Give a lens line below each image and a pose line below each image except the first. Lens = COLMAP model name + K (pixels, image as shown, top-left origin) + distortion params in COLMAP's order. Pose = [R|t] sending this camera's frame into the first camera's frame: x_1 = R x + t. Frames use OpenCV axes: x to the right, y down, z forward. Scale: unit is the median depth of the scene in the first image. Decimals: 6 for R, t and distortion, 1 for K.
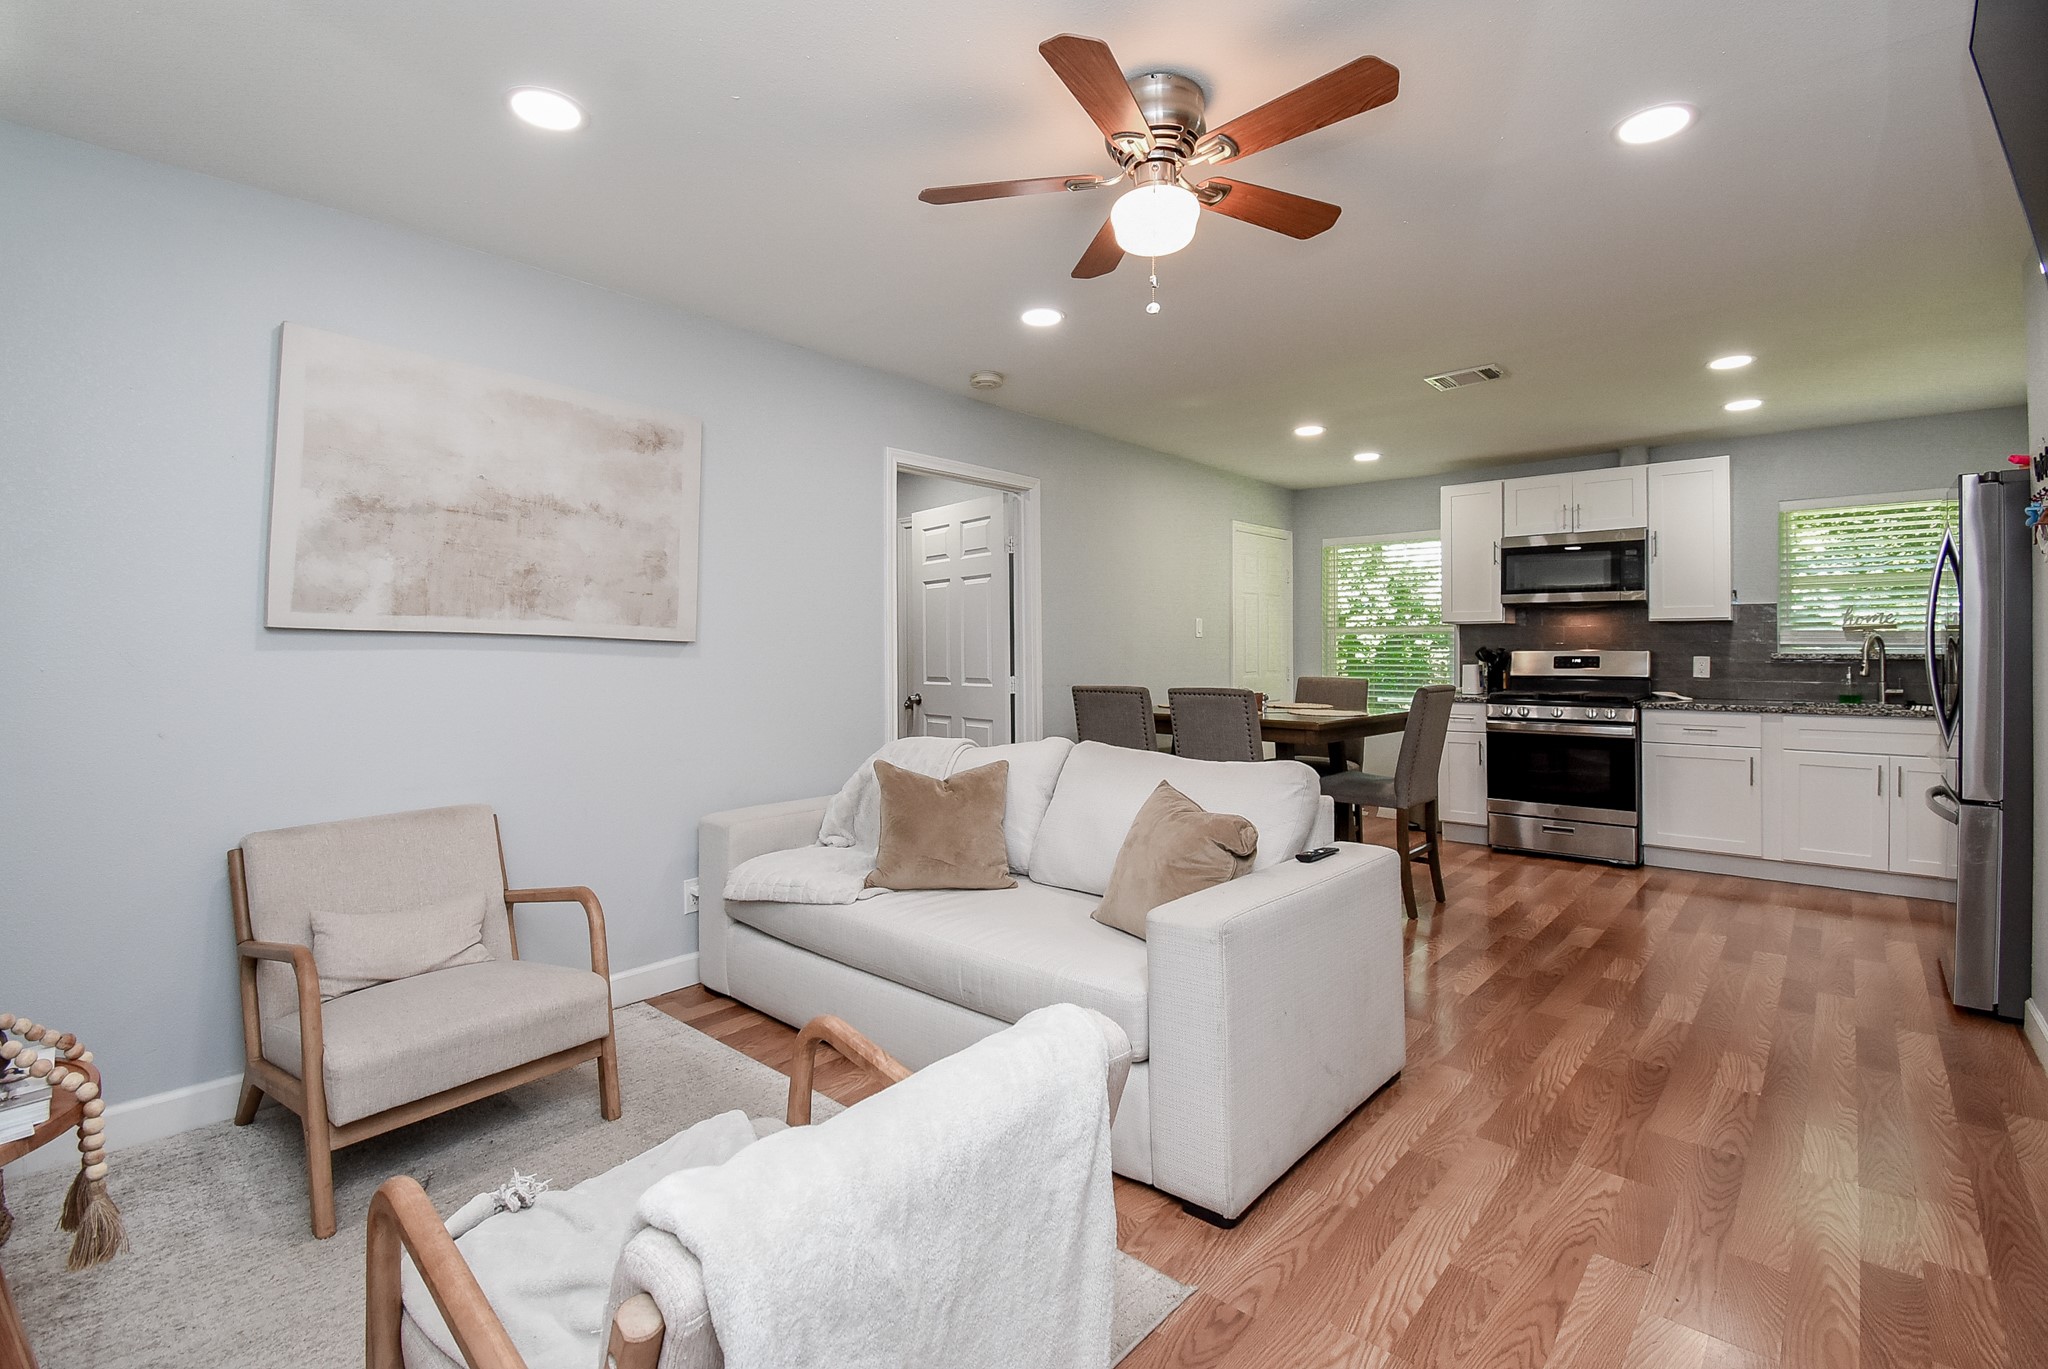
lens RADIAL K [[940.3, 0, 1016.2], [0, 940.3, 637.9], [0, 0, 1]] dist [-0.000811, -0.001039]
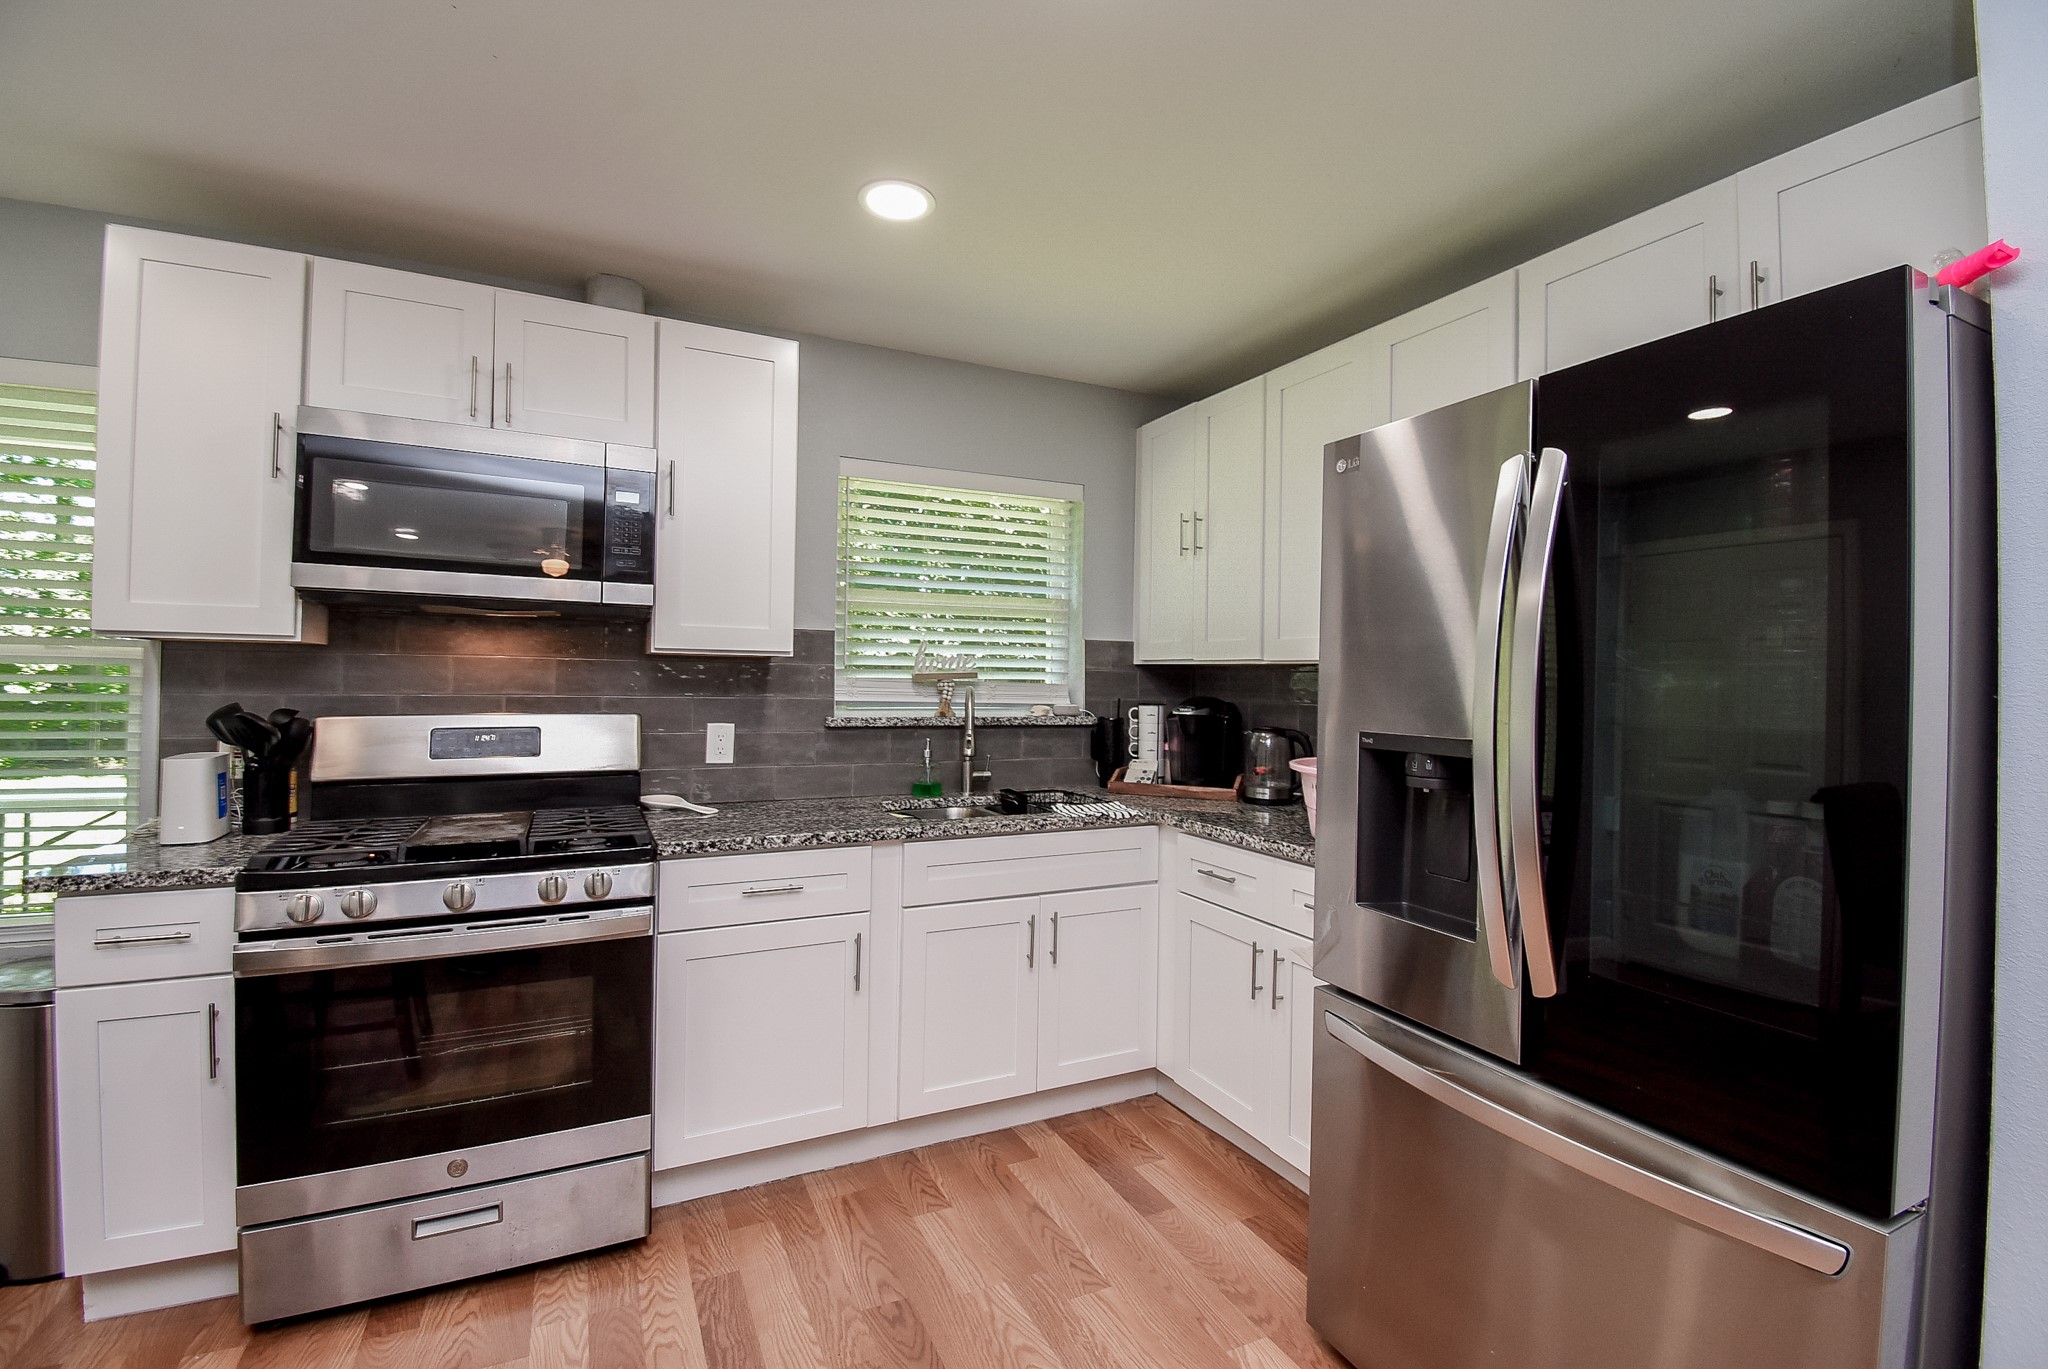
lens RADIAL K [[901.5, 0, 1022.9], [0, 901.5, 677.3], [0, 0, 1]] dist [0.006986, -0.012874]
pose [[0.391744, 0.010584, 0.920013, 0.335450], [-0.025113, 0.999684, -0.000807, -0.010168], [-0.919731, -0.022788, 0.391886, 0.658841]]
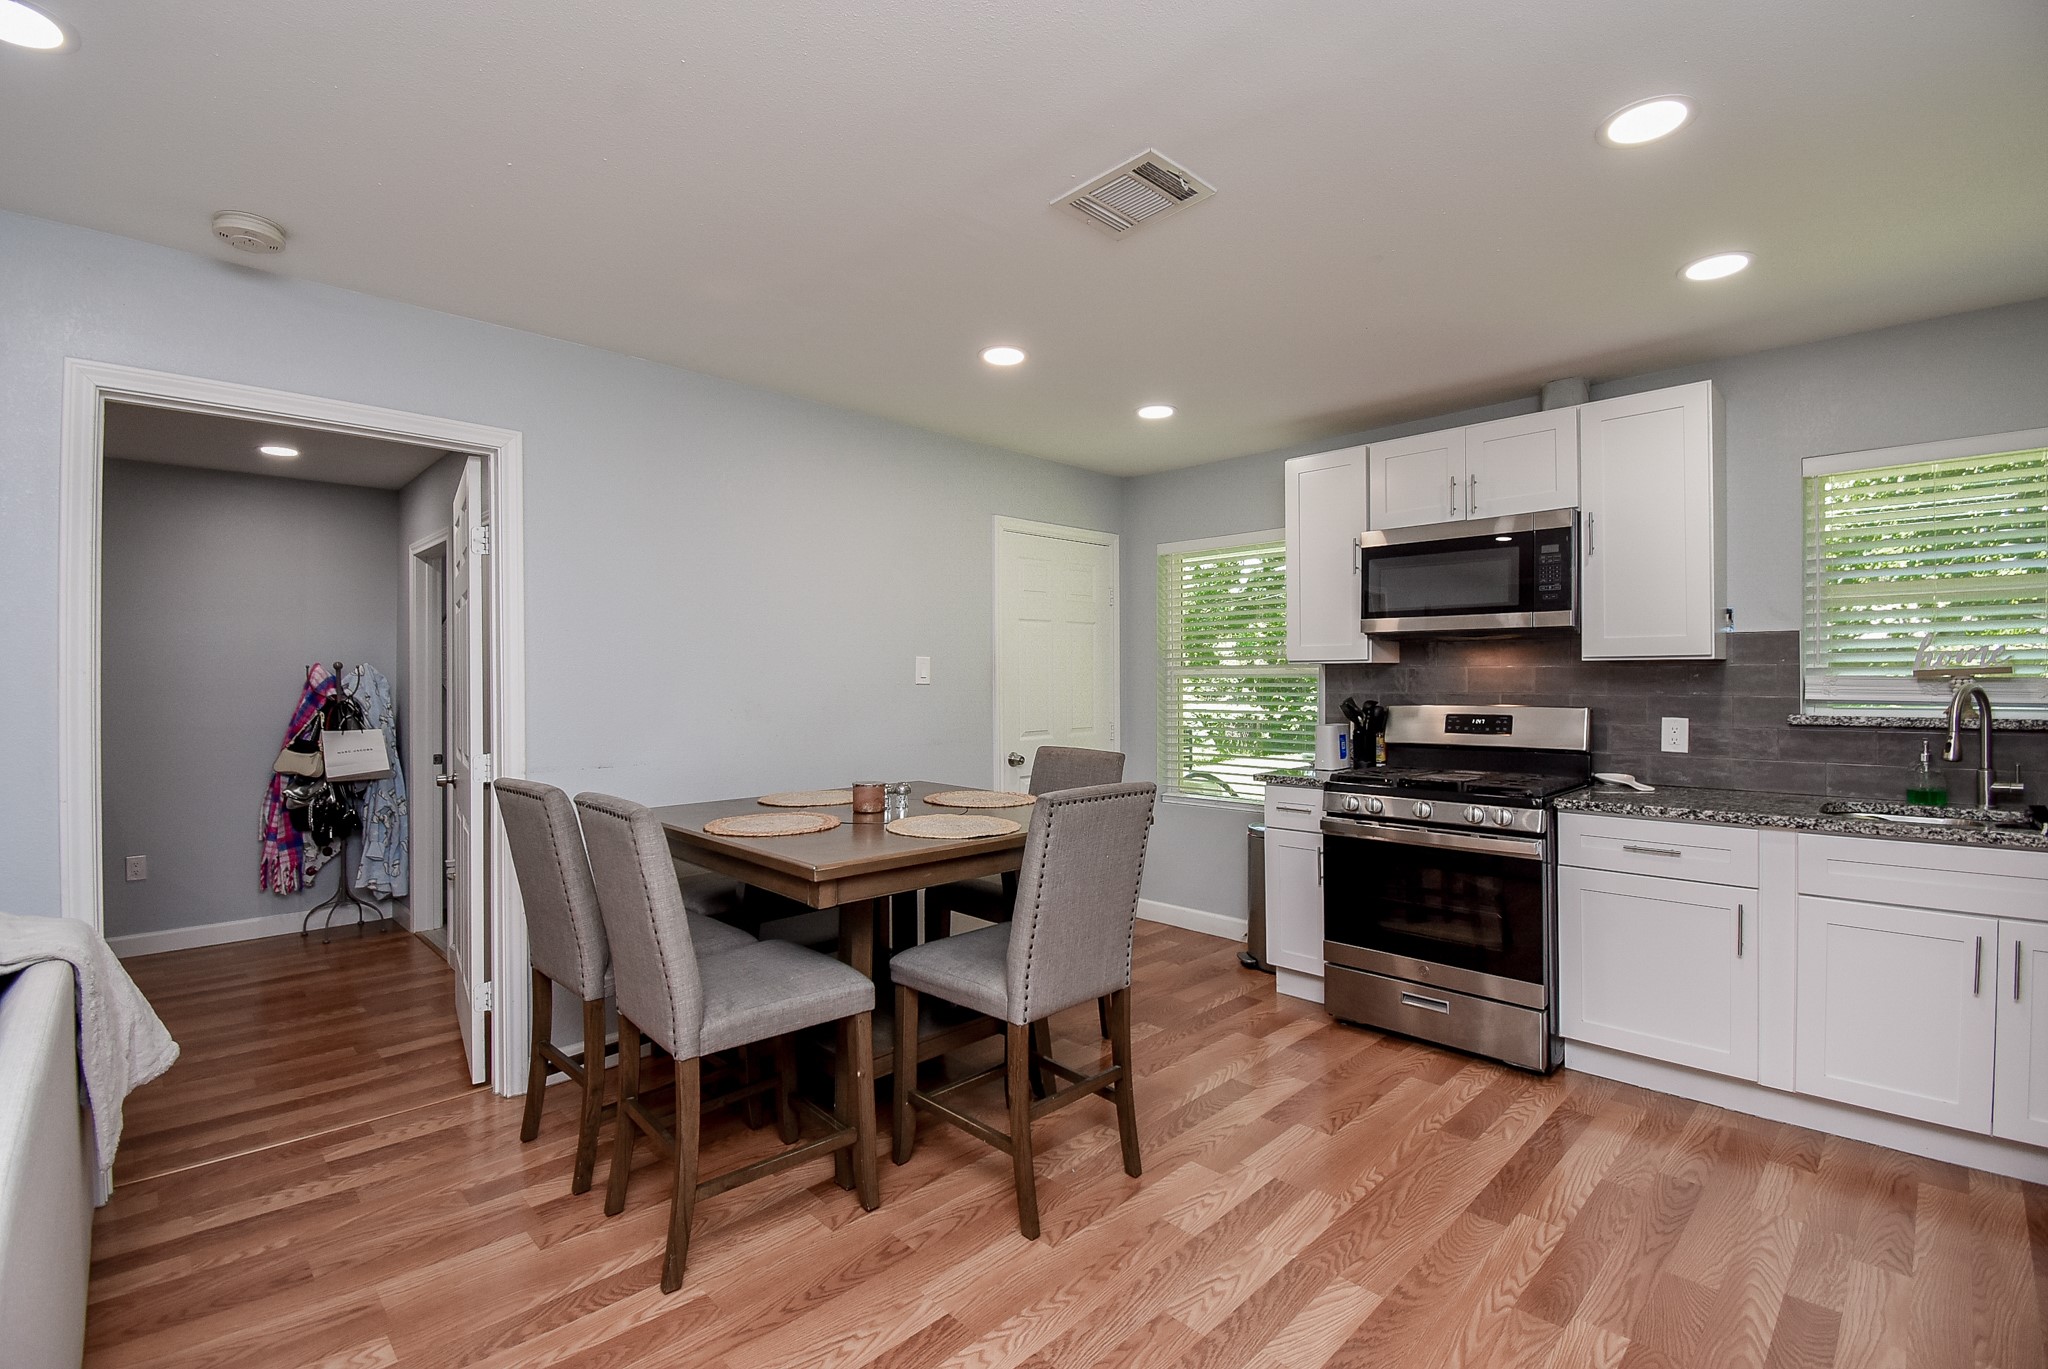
lens RADIAL K [[901.5, 0, 1022.9], [0, 901.5, 677.3], [0, 0, 1]] dist [0.006986, -0.012874]
pose [[0.997581, -0.005372, -0.069311, 0.352088], [0.006180, 0.999915, 0.011443, -0.016228], [0.069243, -0.011844, 0.997529, 0.390628]]
